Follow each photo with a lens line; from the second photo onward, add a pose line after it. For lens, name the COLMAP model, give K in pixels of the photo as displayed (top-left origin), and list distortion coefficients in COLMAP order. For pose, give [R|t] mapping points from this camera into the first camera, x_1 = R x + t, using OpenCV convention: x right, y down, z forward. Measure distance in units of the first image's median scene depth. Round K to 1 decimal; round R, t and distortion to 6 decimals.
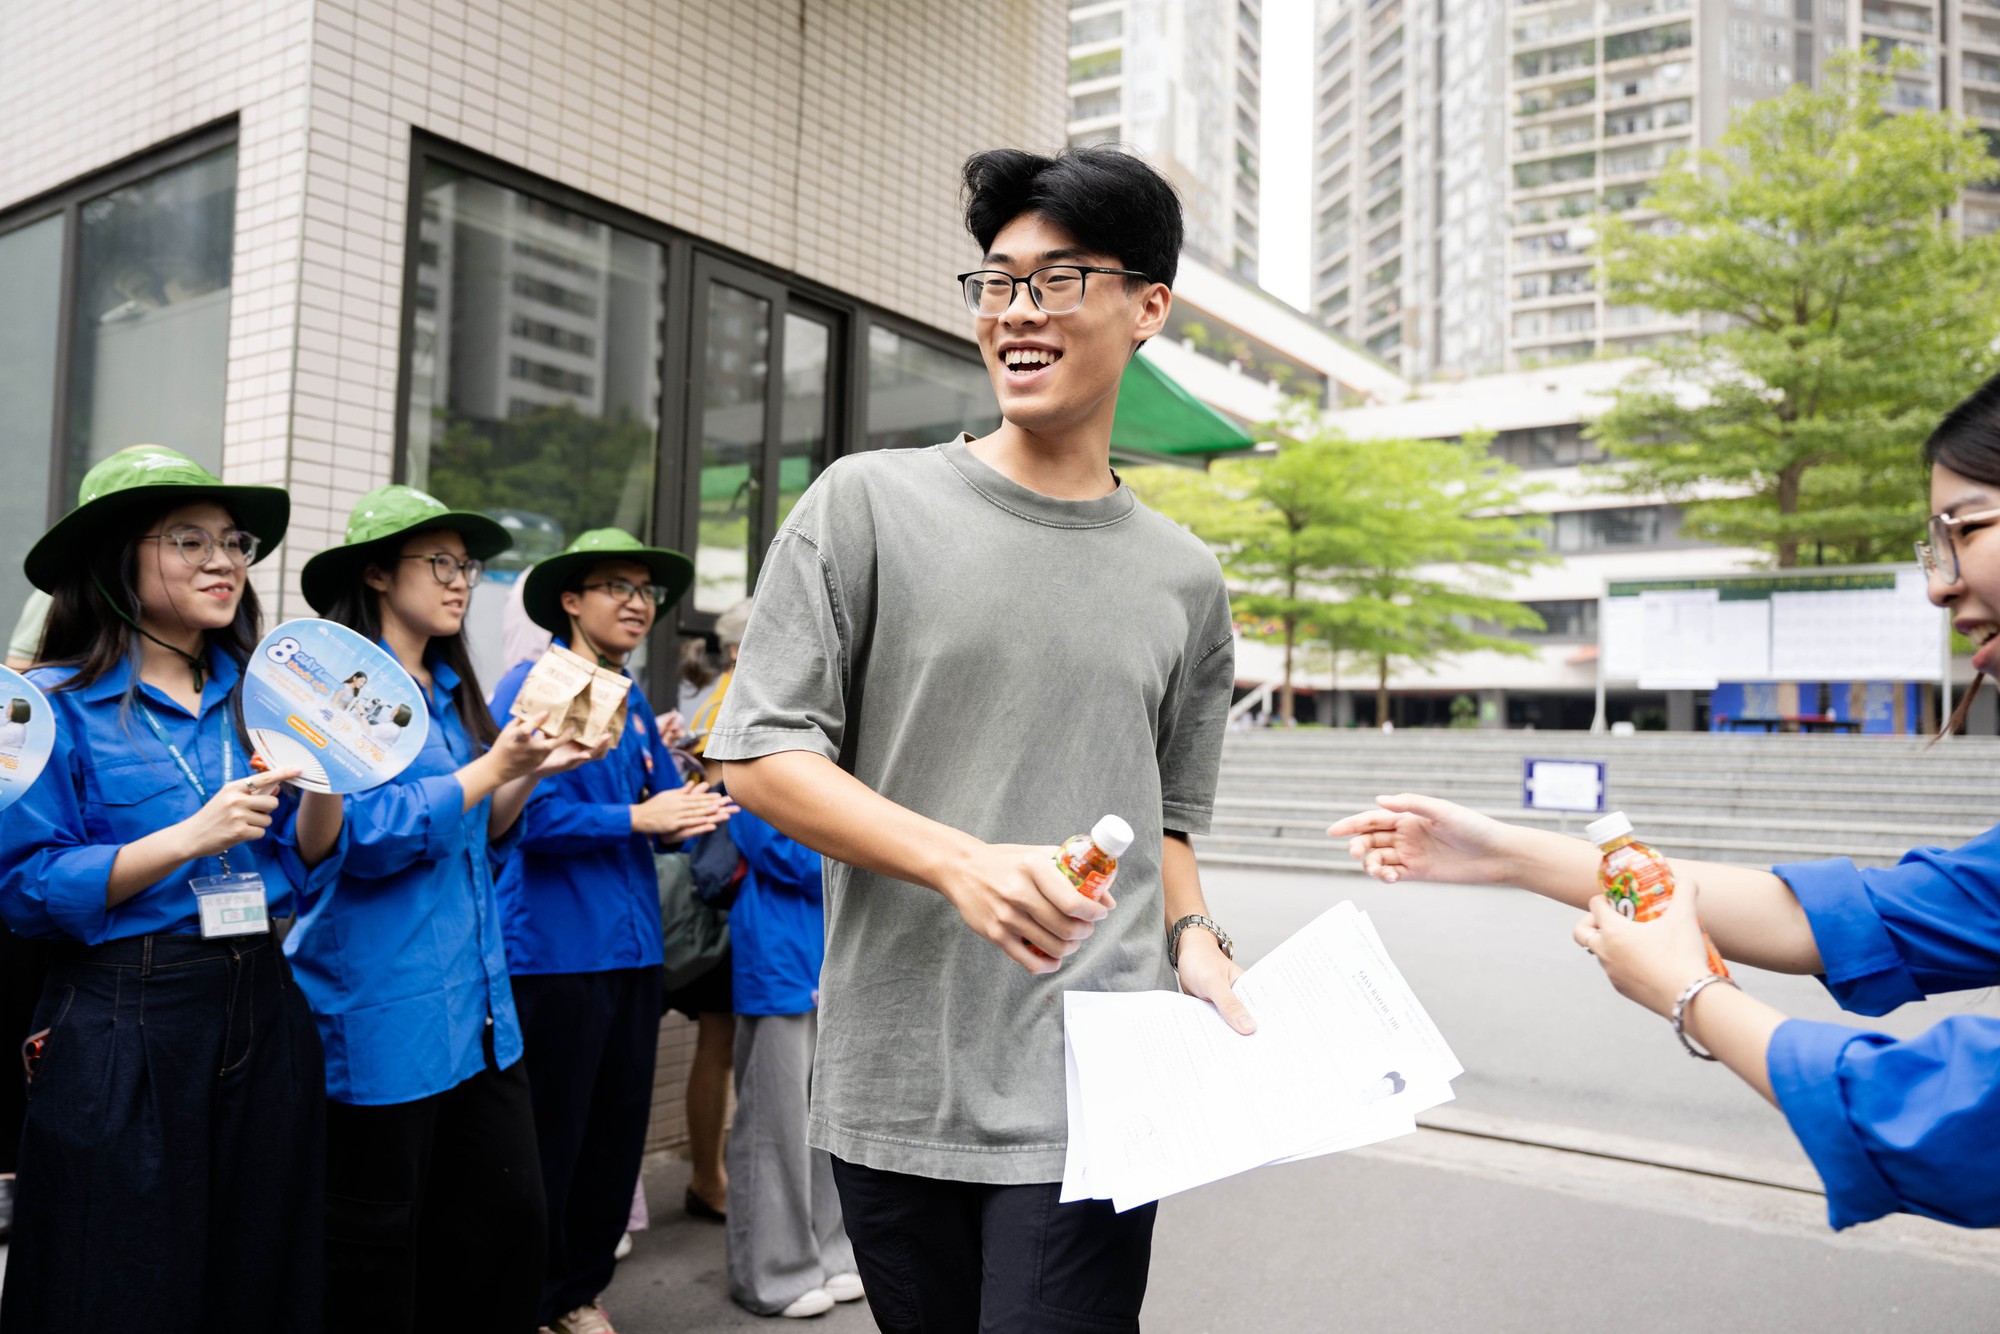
lens RADIAL K [[1547.5, 0, 1000.0], [0, 1547.5, 667.0], [0, 0, 1]] dist [0.002193, -0.002071]
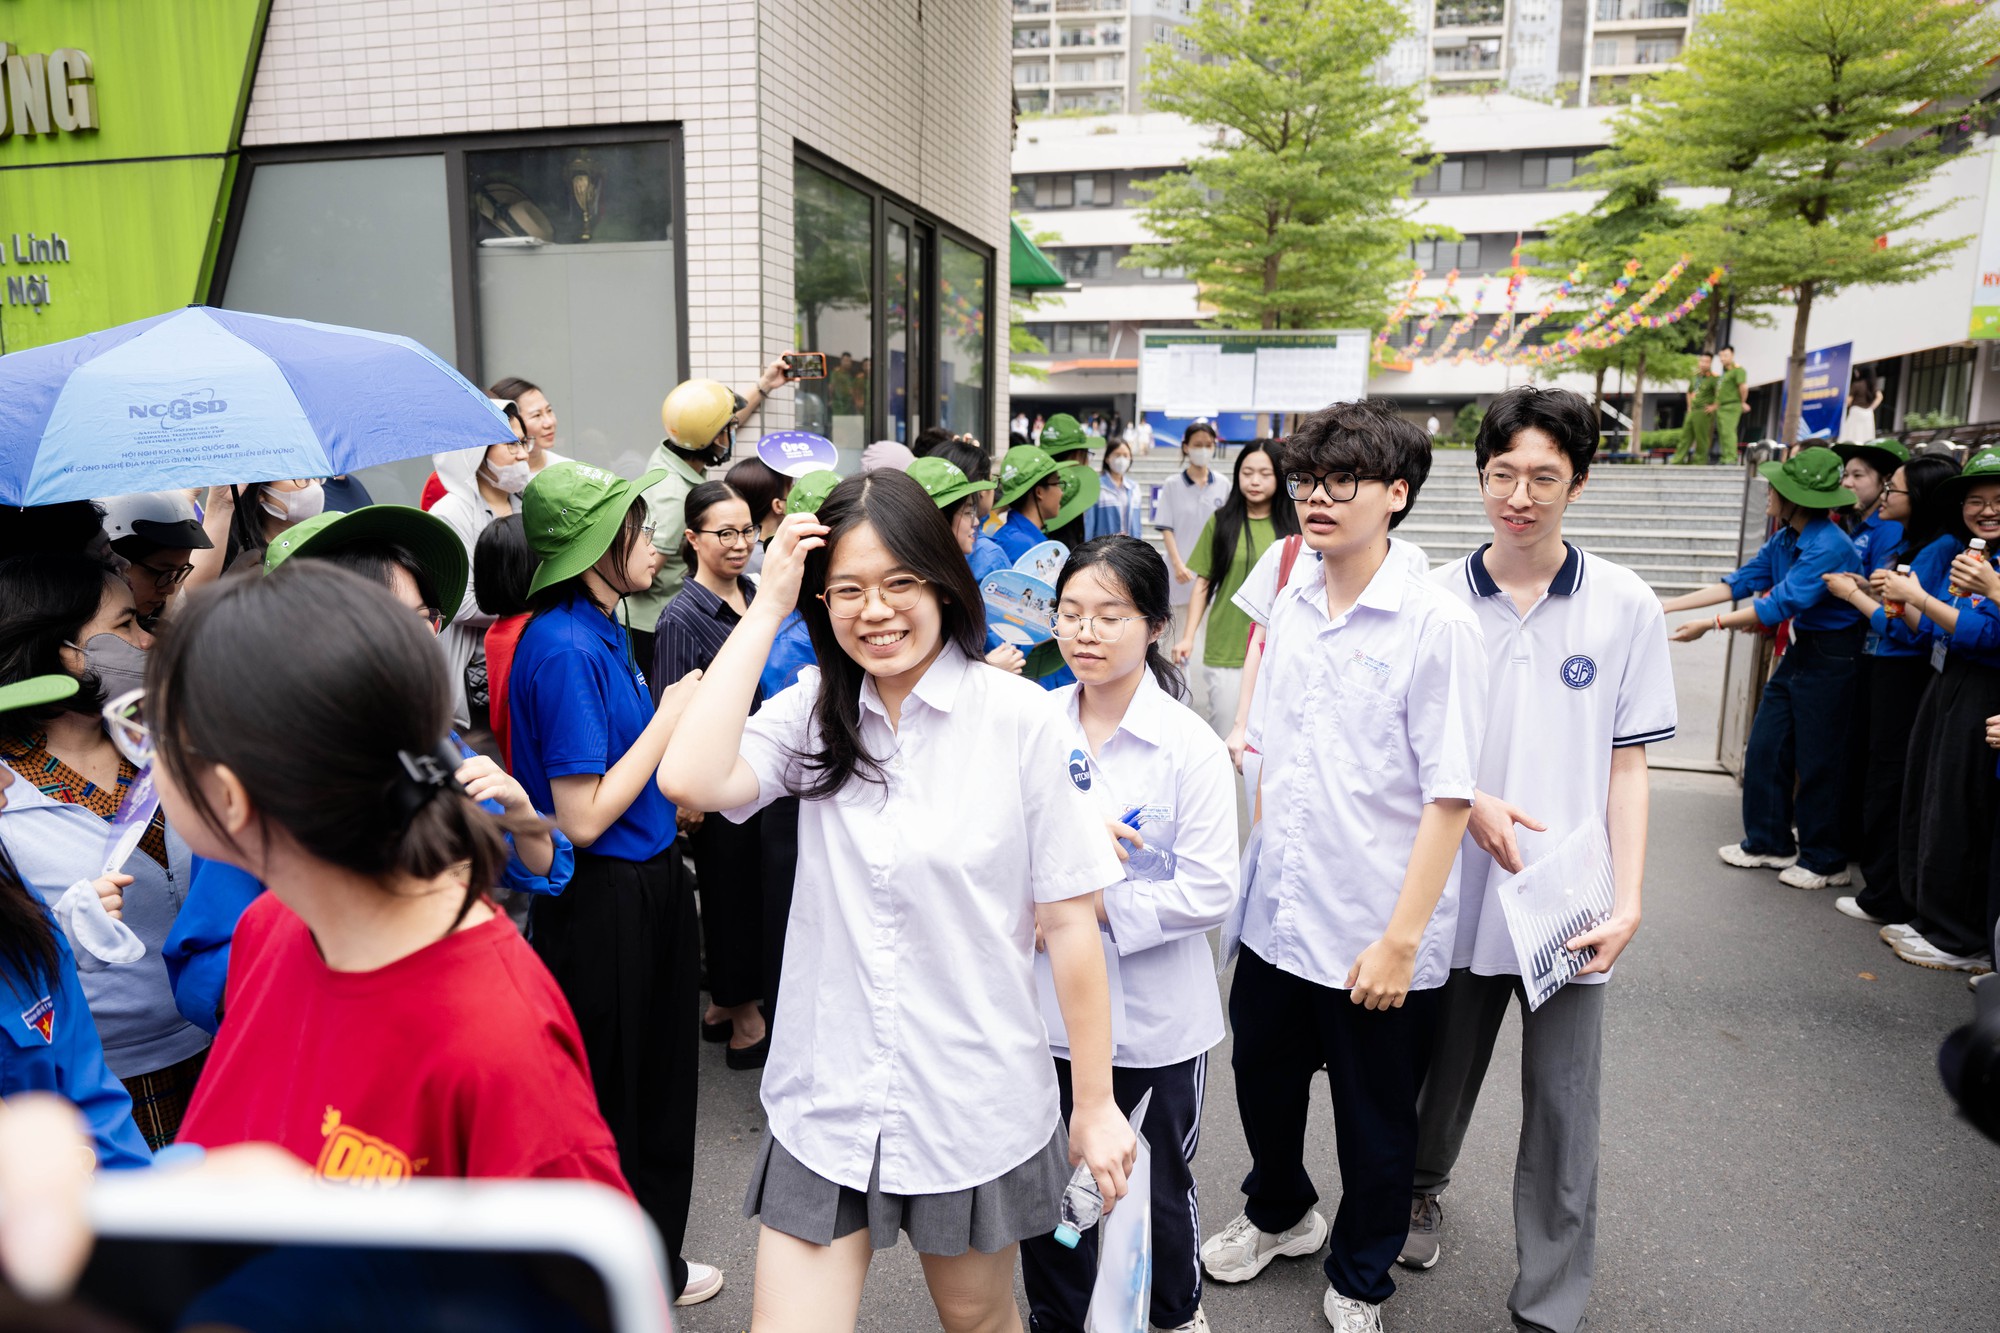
lens RADIAL K [[1332.7, 0, 1000.0], [0, 1332.7, 666.5], [0, 0, 1]] dist [0.003142, 0.001151]
pose [[0.936657, -0.068446, 0.343496, -0.154287], [-0.010185, 0.974982, 0.222051, -0.033818], [-0.350101, -0.211484, 0.912526, -0.074120]]
